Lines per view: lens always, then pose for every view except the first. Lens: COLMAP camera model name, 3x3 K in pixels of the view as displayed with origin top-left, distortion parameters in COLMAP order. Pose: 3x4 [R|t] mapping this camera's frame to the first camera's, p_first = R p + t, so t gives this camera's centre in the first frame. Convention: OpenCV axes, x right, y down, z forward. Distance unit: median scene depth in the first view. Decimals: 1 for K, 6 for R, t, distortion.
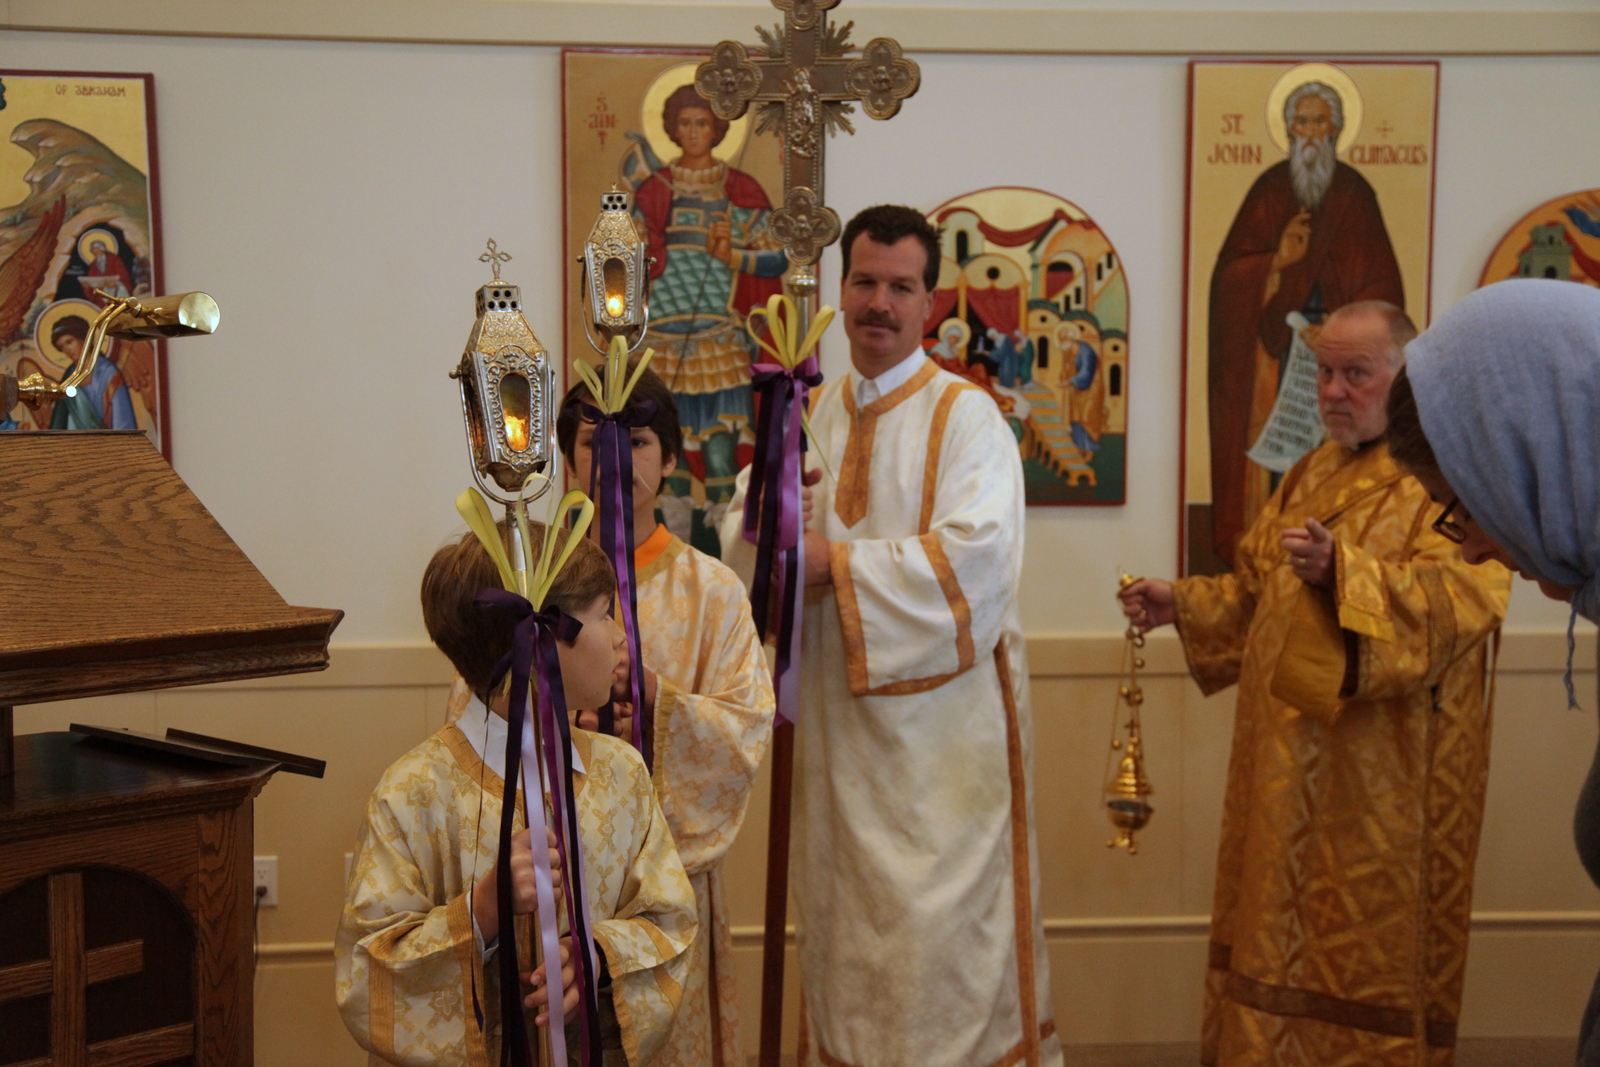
lens RADIAL K [[2073.4, 0, 796.1], [0, 2073.4, 545.4], [0, 0, 1]] dist [0.113626, 0.001993]
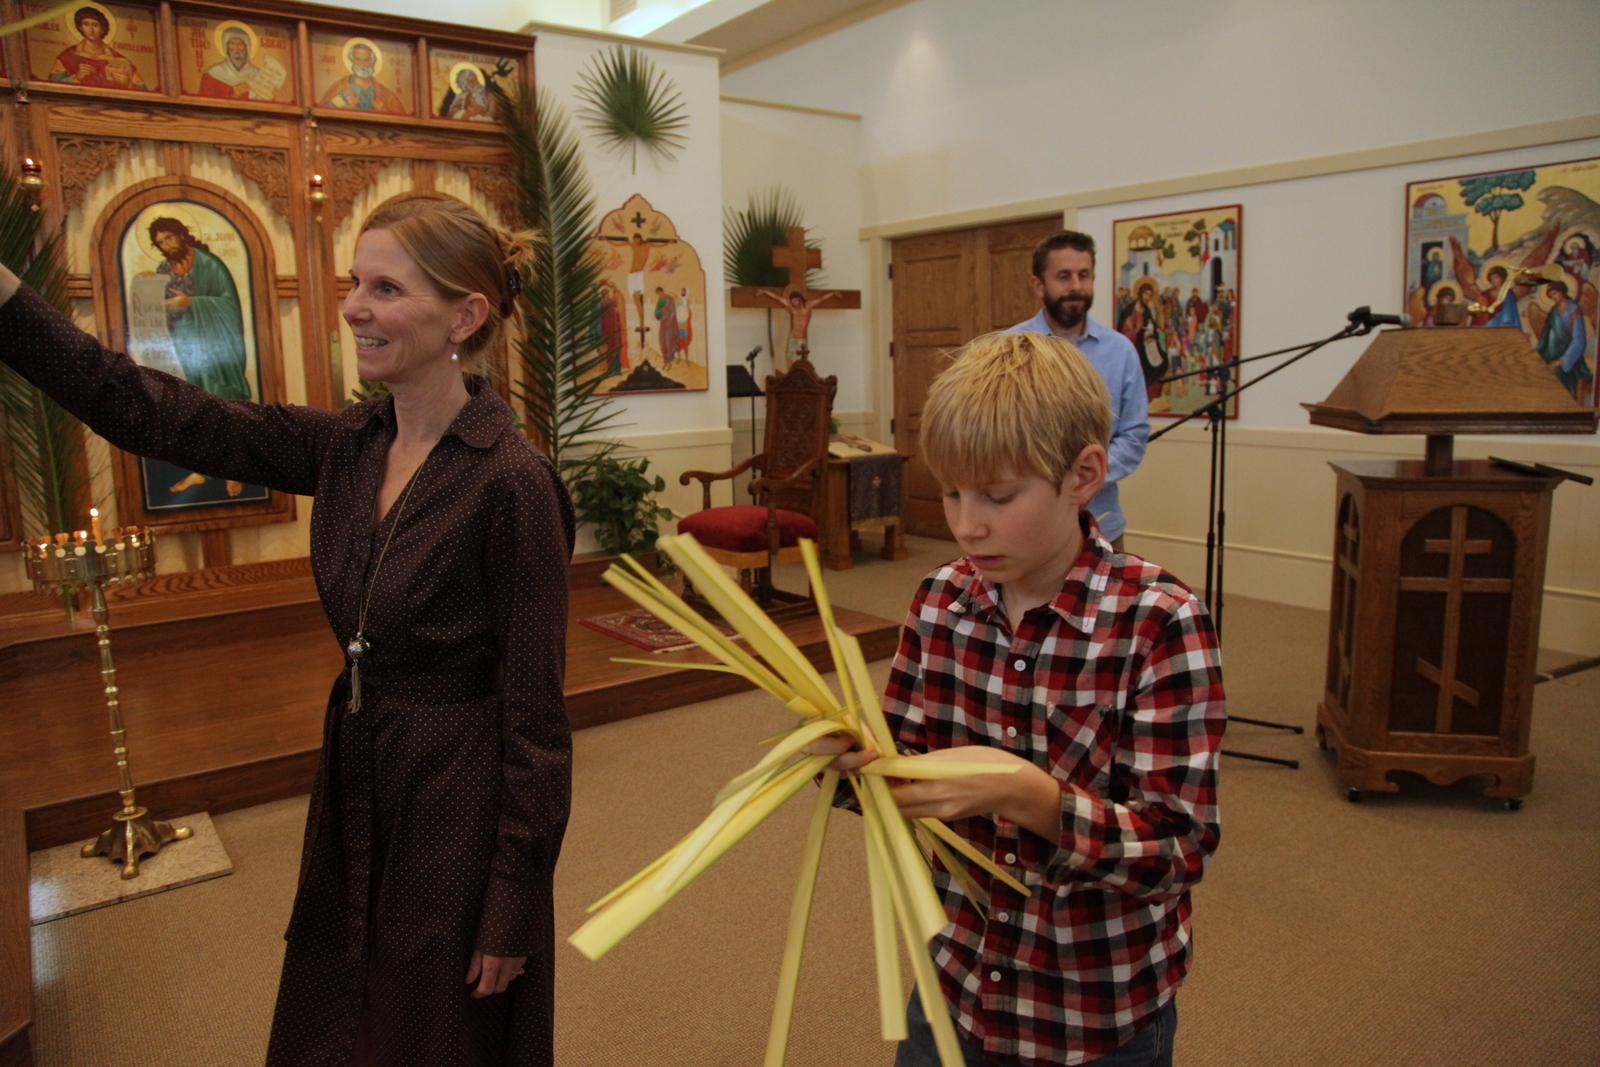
lens RADIAL K [[1078.1, 0, 804.1], [0, 1078.1, 536.1], [0, 0, 1]] dist [-0.123452, 0.064073]
pose [[0.500891, 0.130255, -0.855653, 0.181437], [-0.031465, 0.990698, 0.132393, 0.030674], [0.864938, -0.039391, 0.500330, -0.159896]]
